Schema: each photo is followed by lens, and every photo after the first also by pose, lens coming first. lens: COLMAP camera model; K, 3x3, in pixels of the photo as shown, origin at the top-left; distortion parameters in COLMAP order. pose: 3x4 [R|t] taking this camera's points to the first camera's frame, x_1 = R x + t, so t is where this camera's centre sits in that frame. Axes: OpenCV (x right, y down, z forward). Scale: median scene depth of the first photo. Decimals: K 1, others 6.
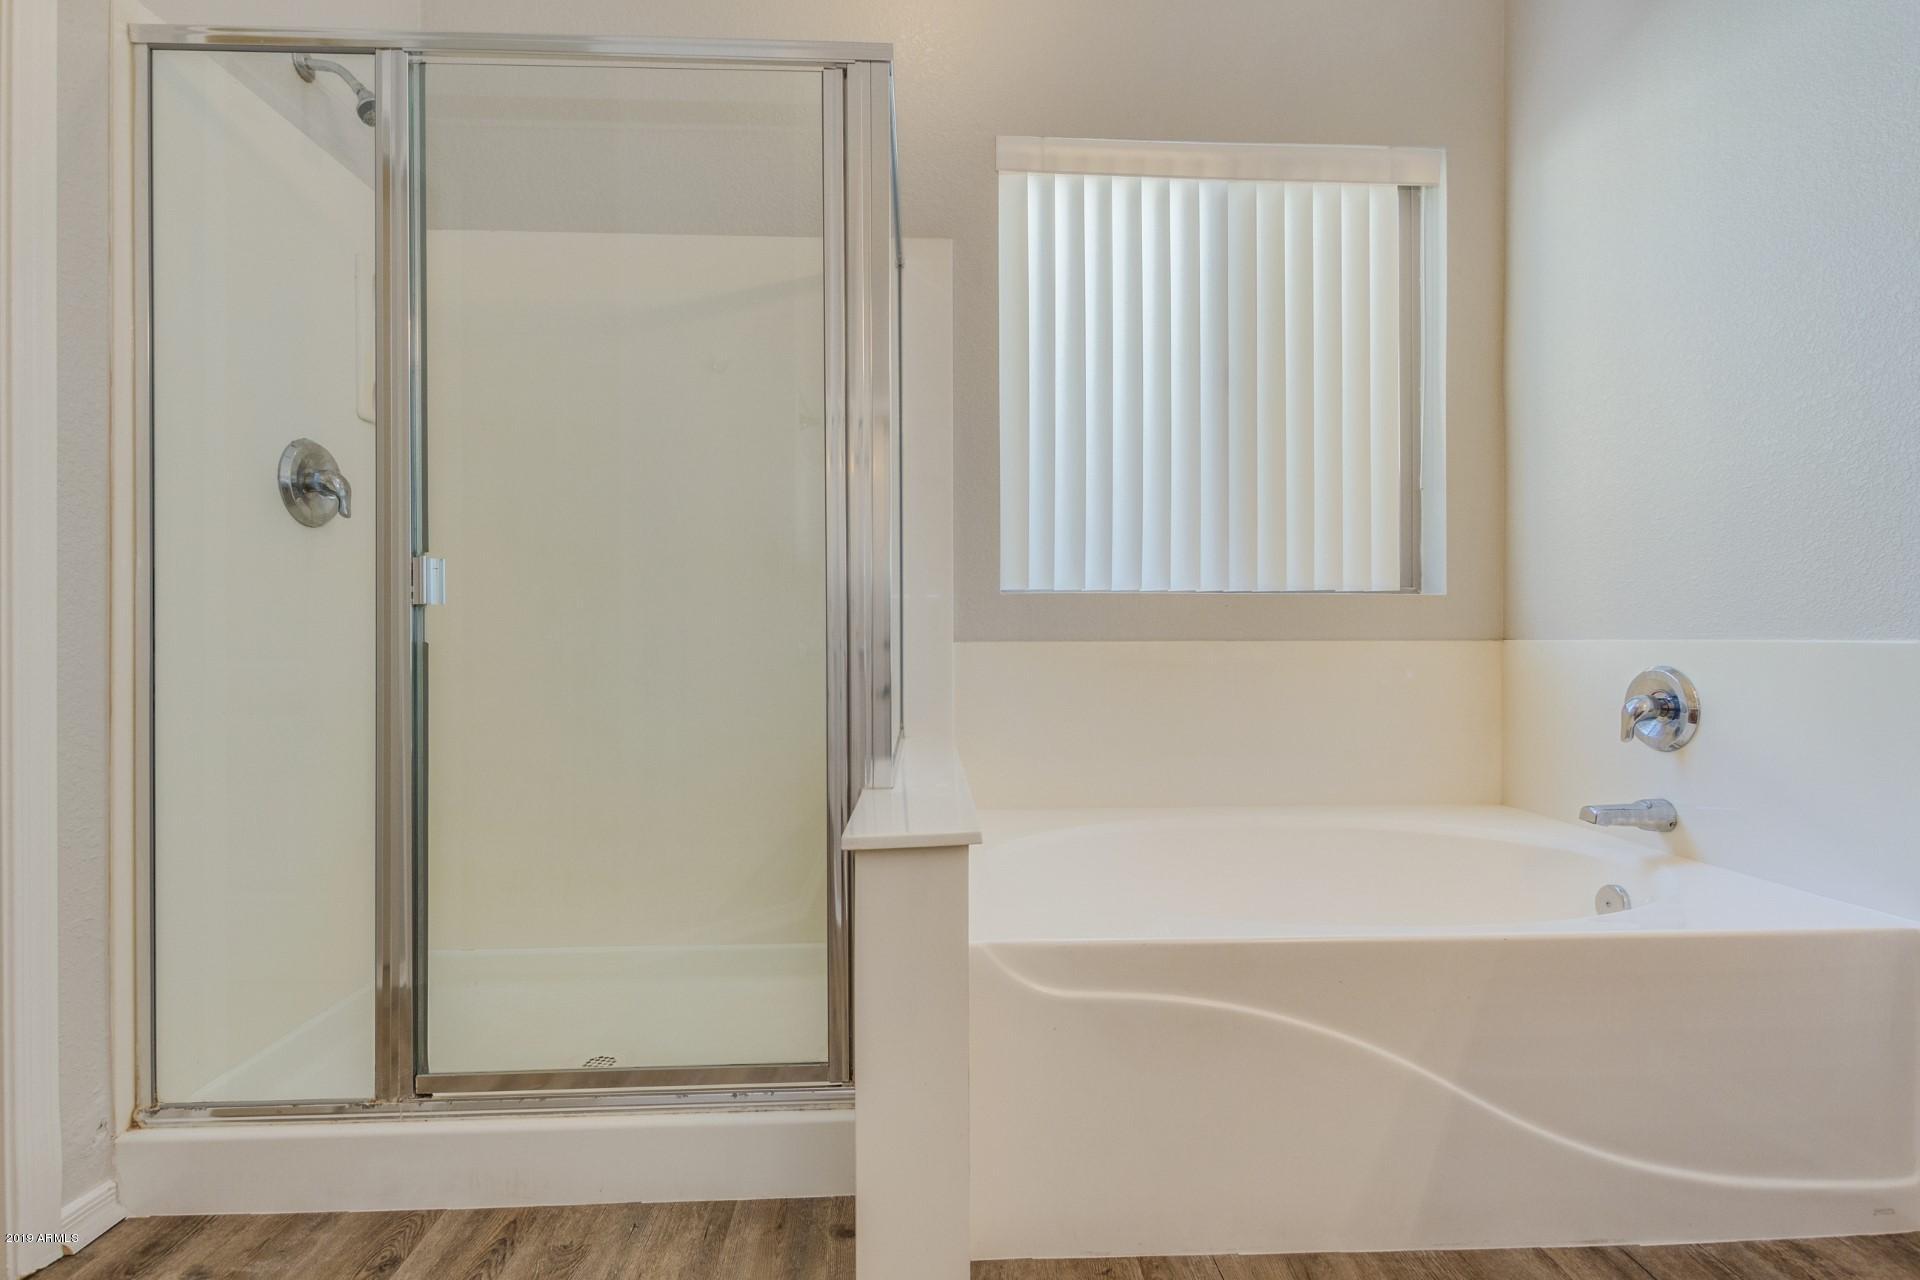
lens RADIAL K [[877.6, 0, 961.1], [0, 877.6, 641.1], [0, 0, 1]] dist [0.000484, -0.000382]
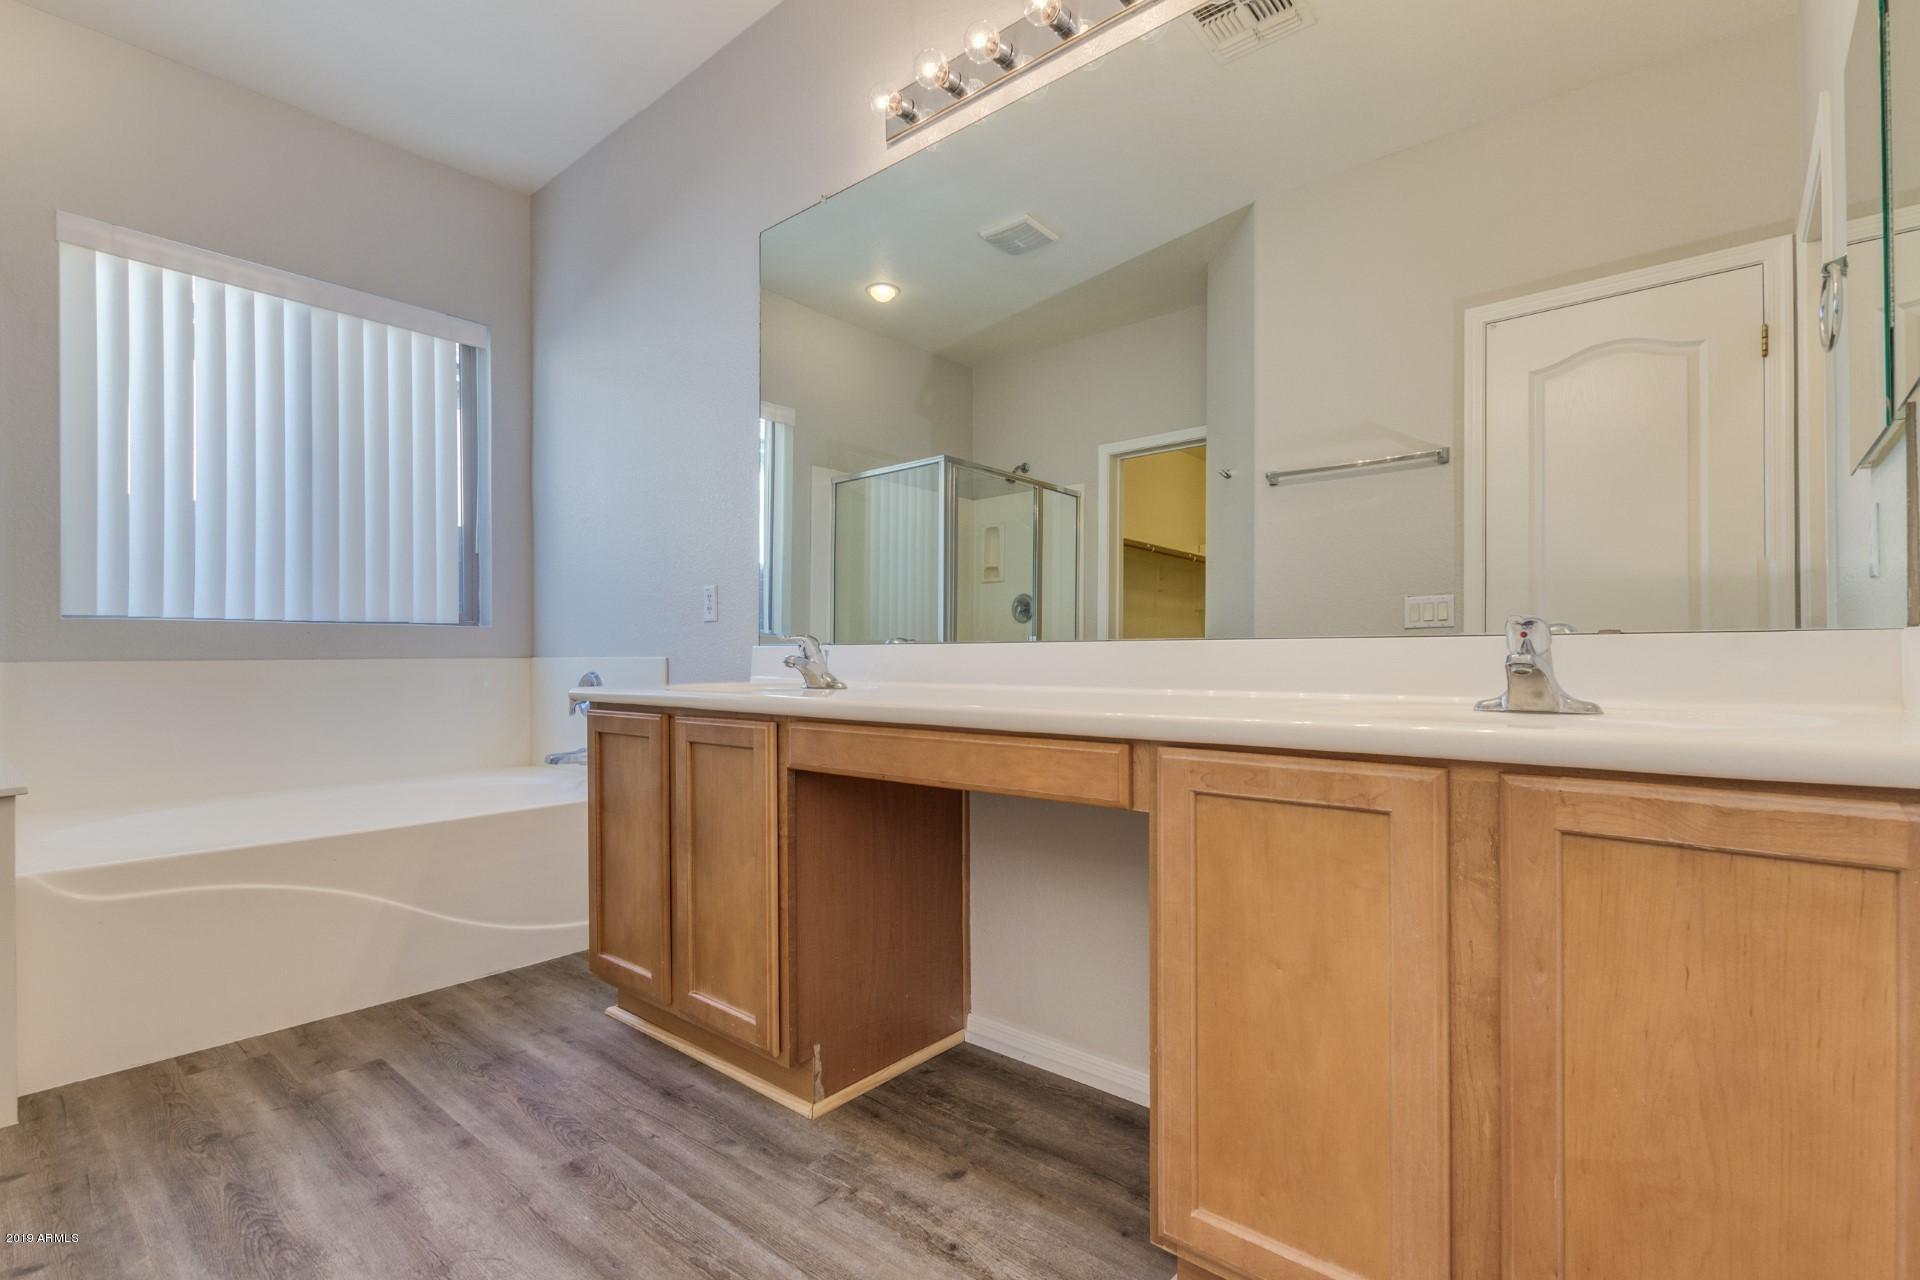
lens RADIAL K [[877.6, 0, 961.2], [0, 877.6, 649.8], [0, 0, 1]] dist [0.000484, -0.000382]
pose [[0.675074, 0.004128, 0.737738, -0.004081], [0.000651, 0.999981, -0.006191, -0.005054], [-0.737750, 0.004660, 0.675058, -0.591471]]
